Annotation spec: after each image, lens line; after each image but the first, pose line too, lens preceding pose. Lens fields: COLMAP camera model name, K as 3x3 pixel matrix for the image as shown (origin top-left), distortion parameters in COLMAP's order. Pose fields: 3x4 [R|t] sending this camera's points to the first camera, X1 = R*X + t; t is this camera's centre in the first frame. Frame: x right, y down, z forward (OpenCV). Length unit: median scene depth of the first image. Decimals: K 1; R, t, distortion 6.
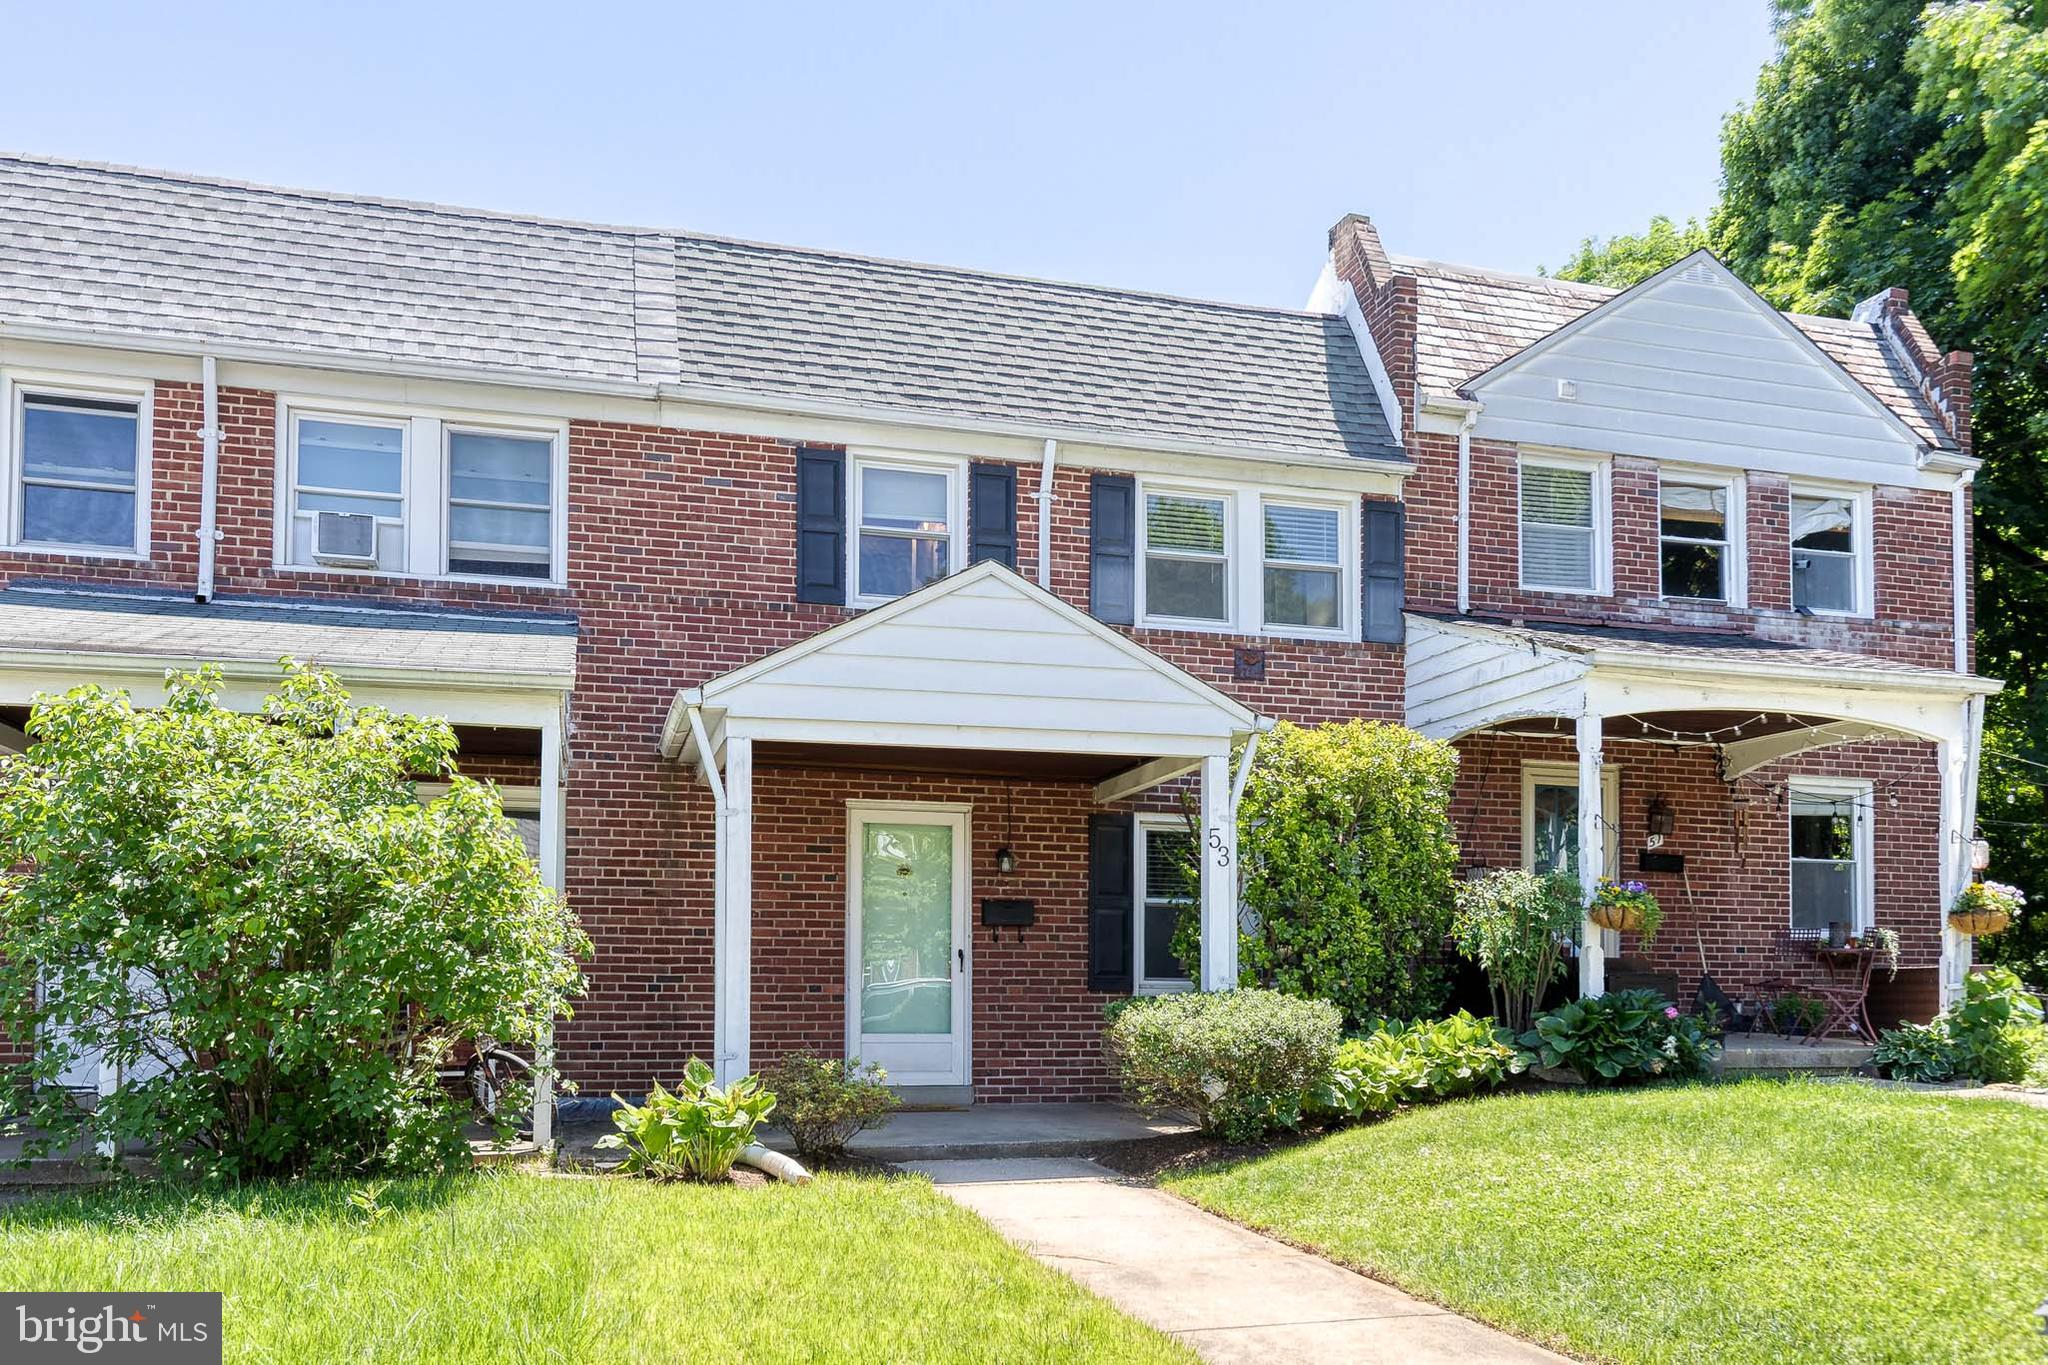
lens RADIAL K [[1818.3, 0, 1024.0], [0, 1818.3, 682.5], [0, 0, 1]] dist [-0.006002, 0.002715]
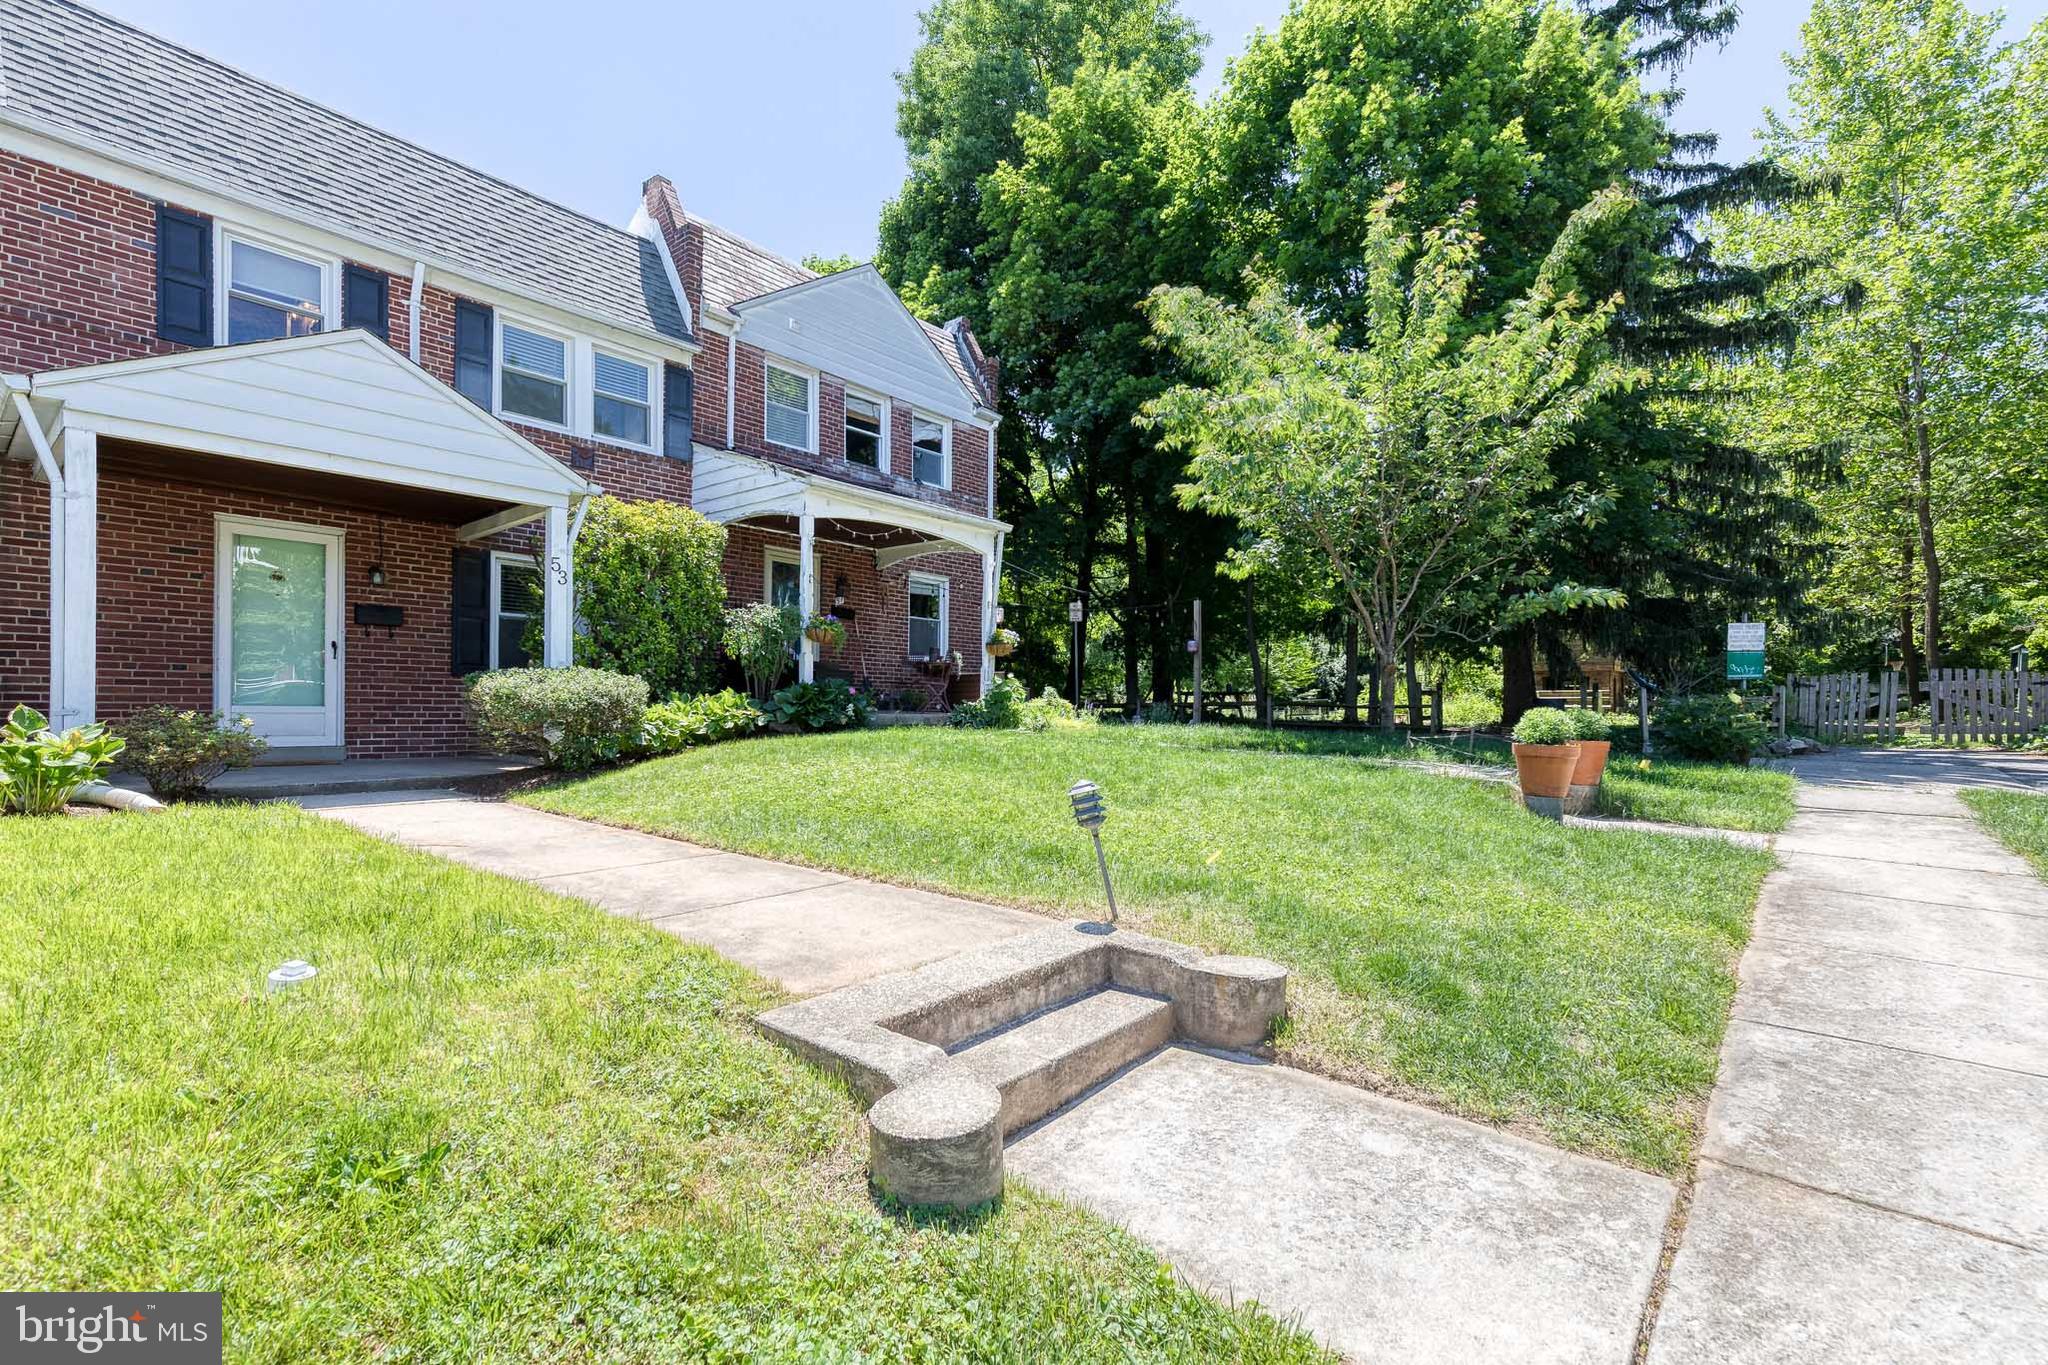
lens RADIAL K [[907.6, 0, 1024.0], [0, 907.6, 682.5], [0, 0, 1]] dist [0.003869, 0.000698]
pose [[0.833136, 0.003977, 0.553054, 0.016066], [-0.025134, 0.999213, 0.030677, 0.143346], [-0.552497, -0.039458, 0.832580, 0.190482]]
